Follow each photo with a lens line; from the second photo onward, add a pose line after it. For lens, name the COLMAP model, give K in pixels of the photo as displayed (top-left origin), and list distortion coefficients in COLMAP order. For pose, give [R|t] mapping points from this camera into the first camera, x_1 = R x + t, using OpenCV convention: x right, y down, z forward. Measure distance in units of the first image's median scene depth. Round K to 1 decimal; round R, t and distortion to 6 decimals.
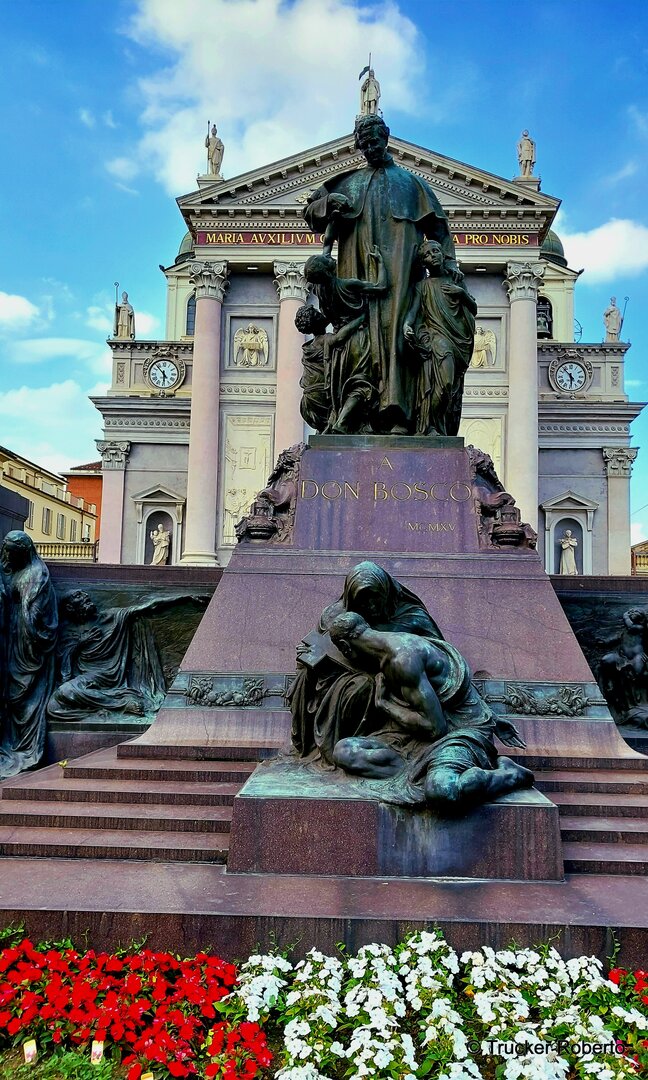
lens RADIAL K [[867.4, 0, 337.7], [0, 867.4, 548.3], [0, 0, 1]] dist [0.111052, -0.321753]
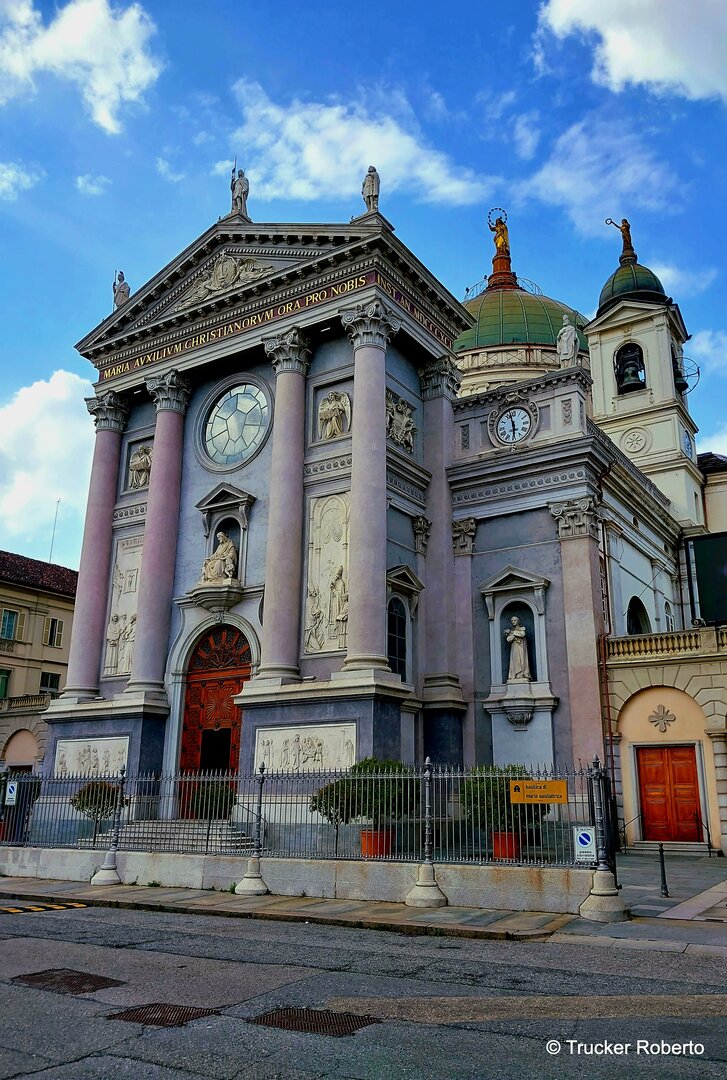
lens RADIAL K [[852.9, 0, 390.4], [0, 852.9, 544.4], [0, 0, 1]] dist [0.169834, -0.420171]
pose [[0.867239, -0.161942, -0.470820, 0.587910], [0.072060, 0.976495, -0.203138, 0.067291], [0.492650, 0.142242, 0.858524, 0.331114]]
